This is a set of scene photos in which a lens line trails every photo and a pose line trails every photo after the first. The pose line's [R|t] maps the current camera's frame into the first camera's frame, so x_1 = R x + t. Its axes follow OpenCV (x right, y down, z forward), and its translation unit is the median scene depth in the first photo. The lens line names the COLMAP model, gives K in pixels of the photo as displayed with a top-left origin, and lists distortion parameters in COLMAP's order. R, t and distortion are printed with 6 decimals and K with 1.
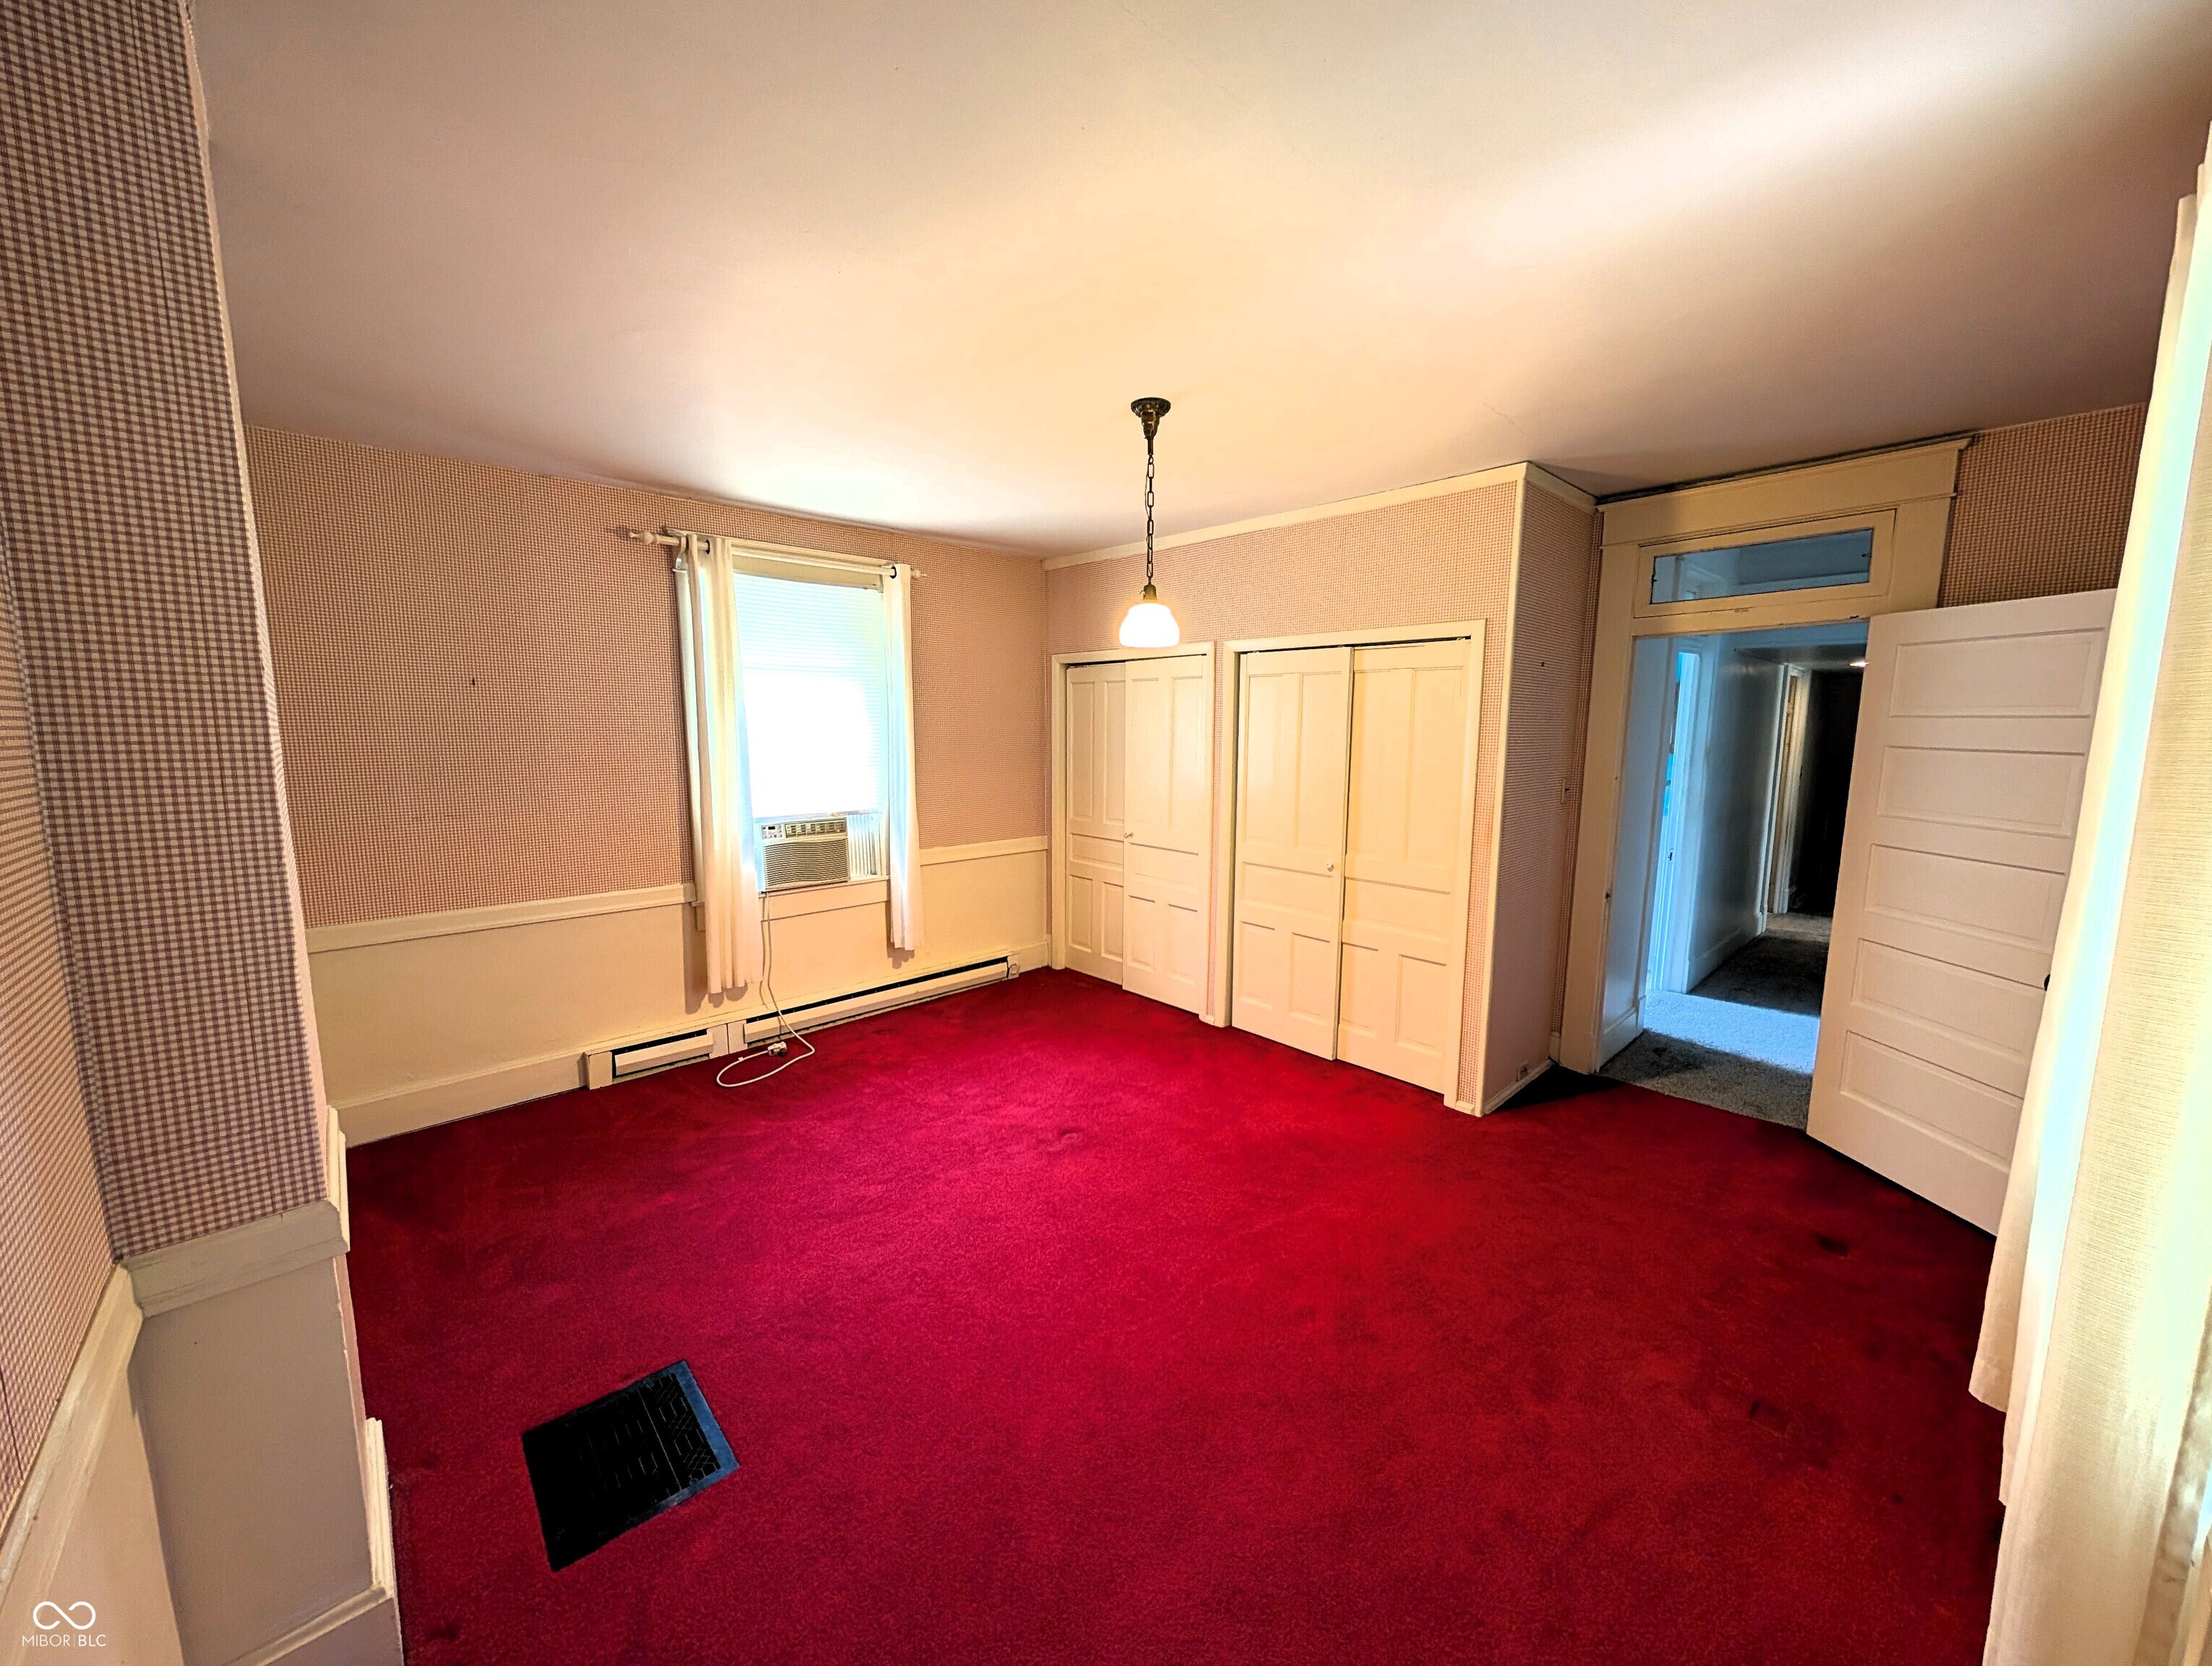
lens RADIAL K [[847.9, 0, 1099.4], [0, 847.9, 838.3], [0, 0, 1]] dist [-0.000990, 0.000102]
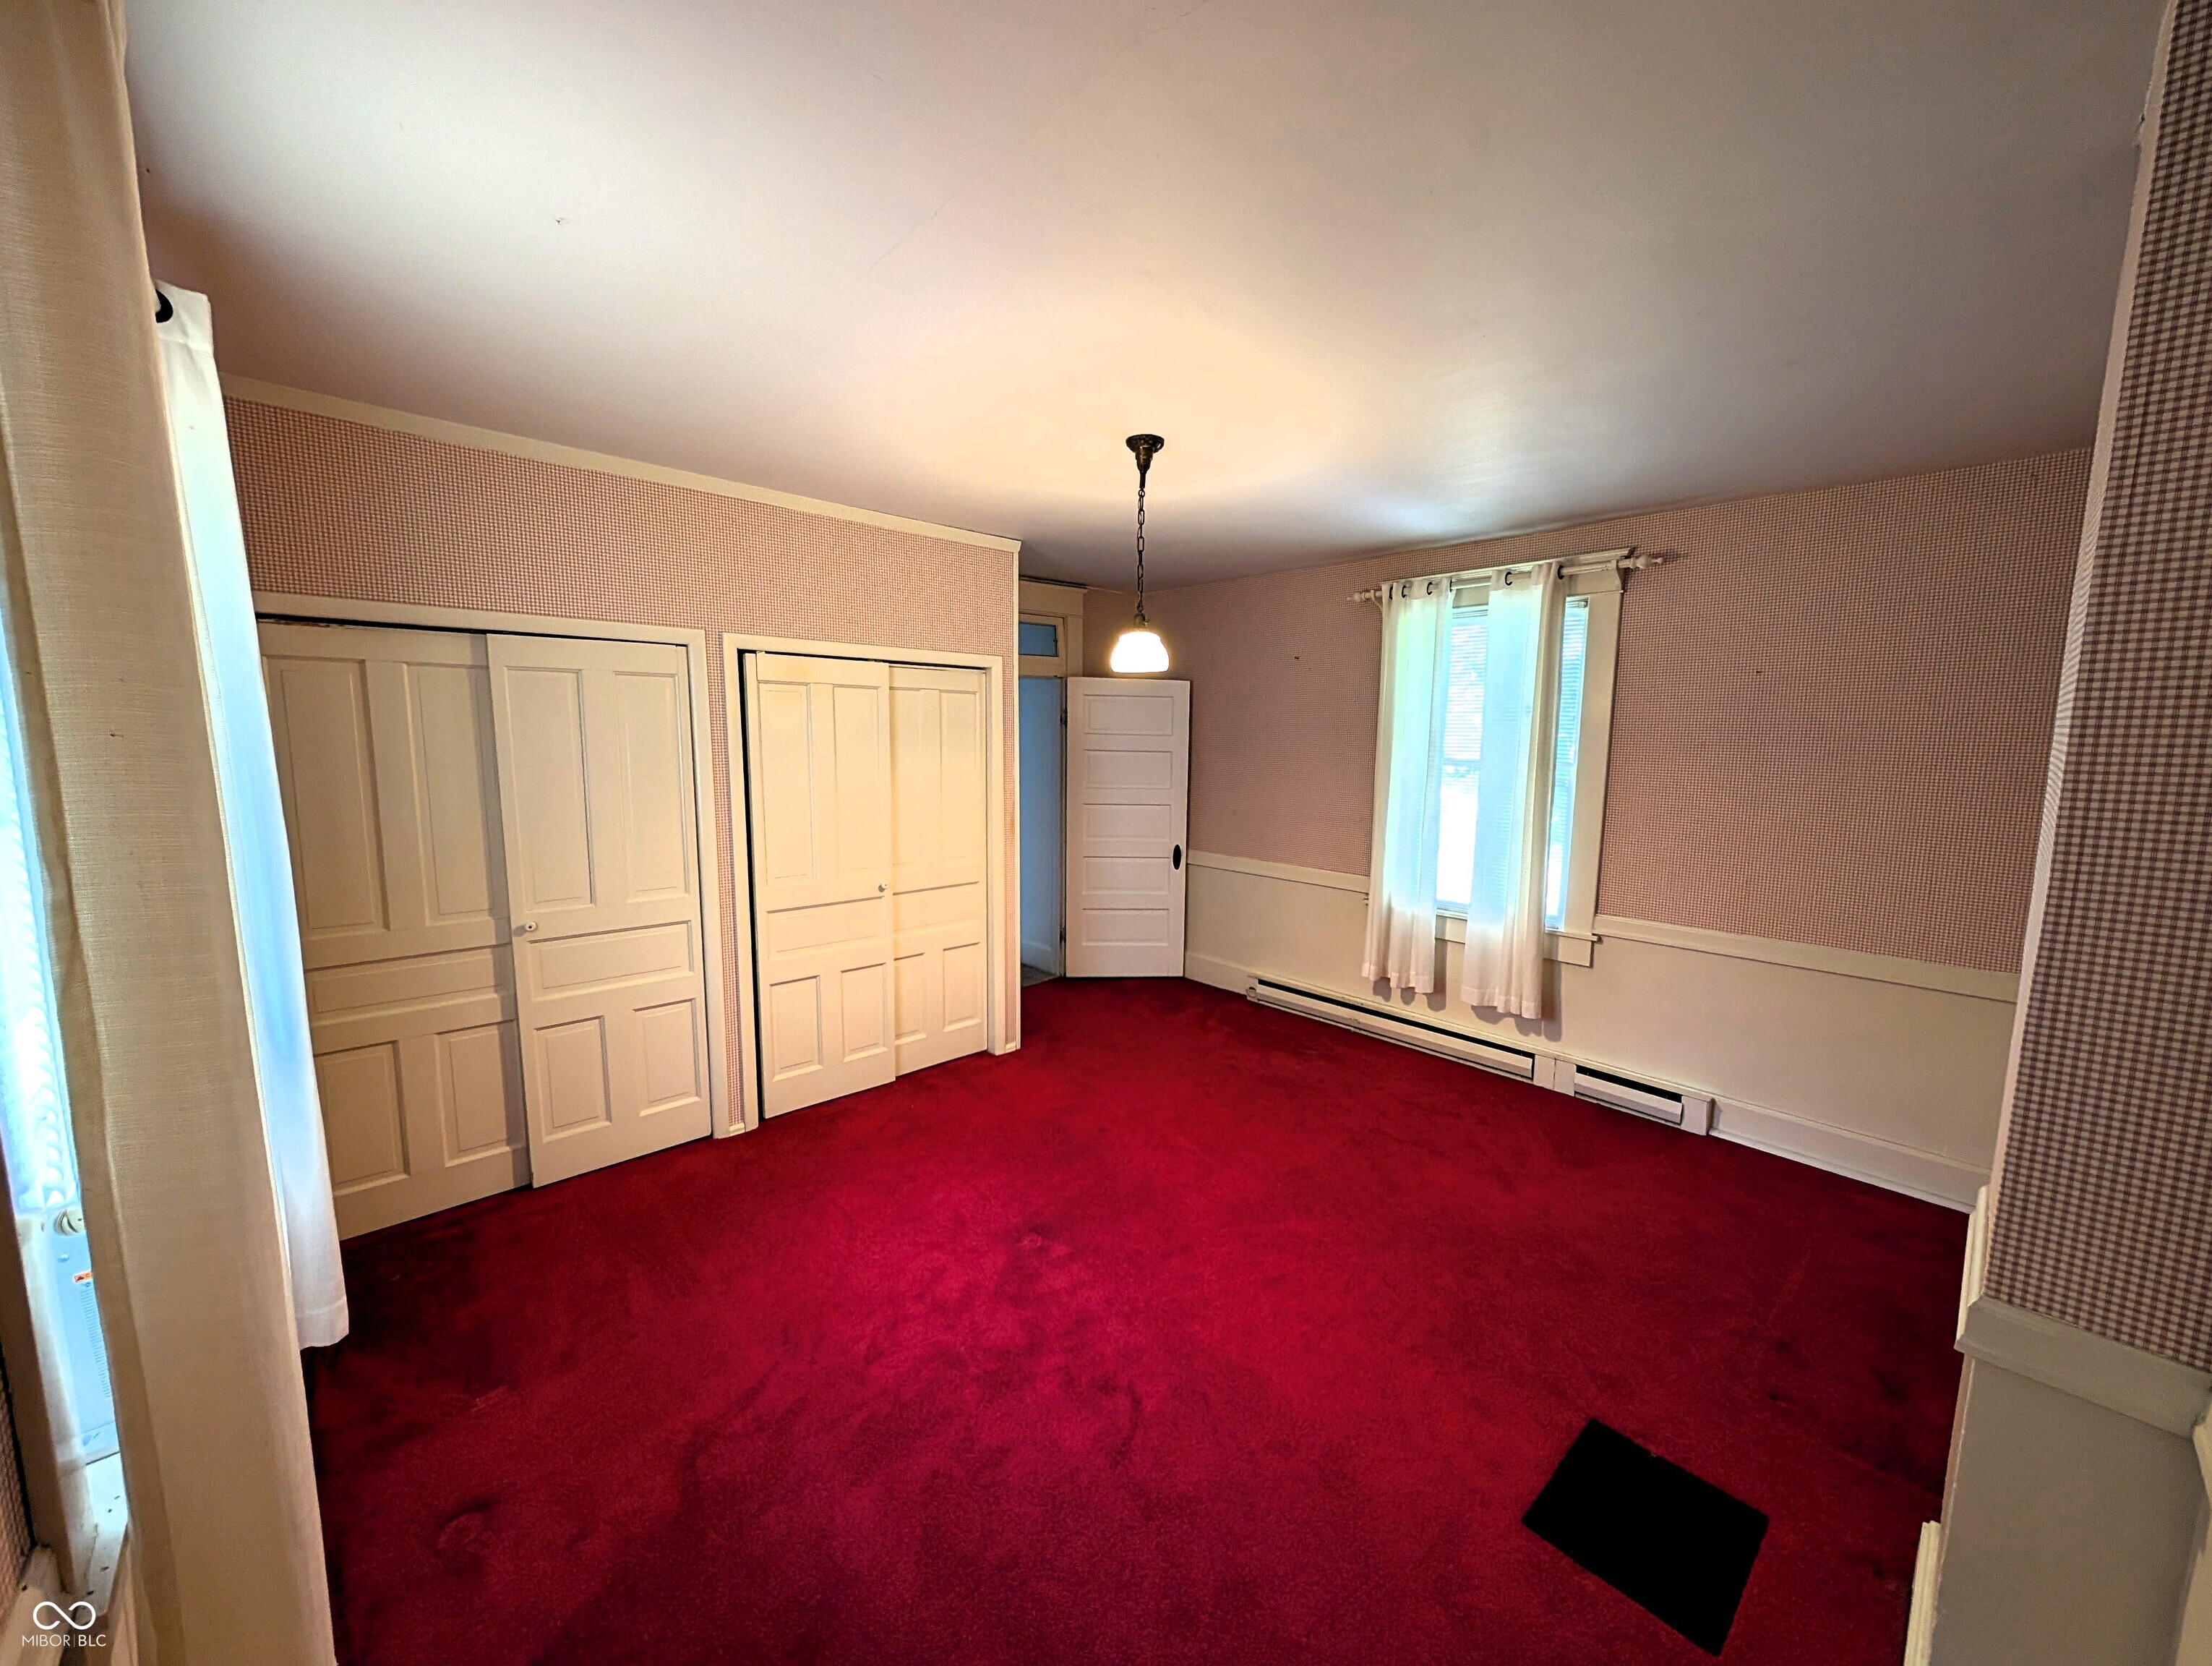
lens RADIAL K [[847.9, 0, 1099.4], [0, 847.9, 838.3], [0, 0, 1]] dist [-0.000990, 0.000102]
pose [[-0.006922, -0.126135, 0.991989, -0.724279], [0.127538, 0.983800, 0.125983, -0.118152], [-0.991810, 0.127388, 0.009277, 0.776649]]
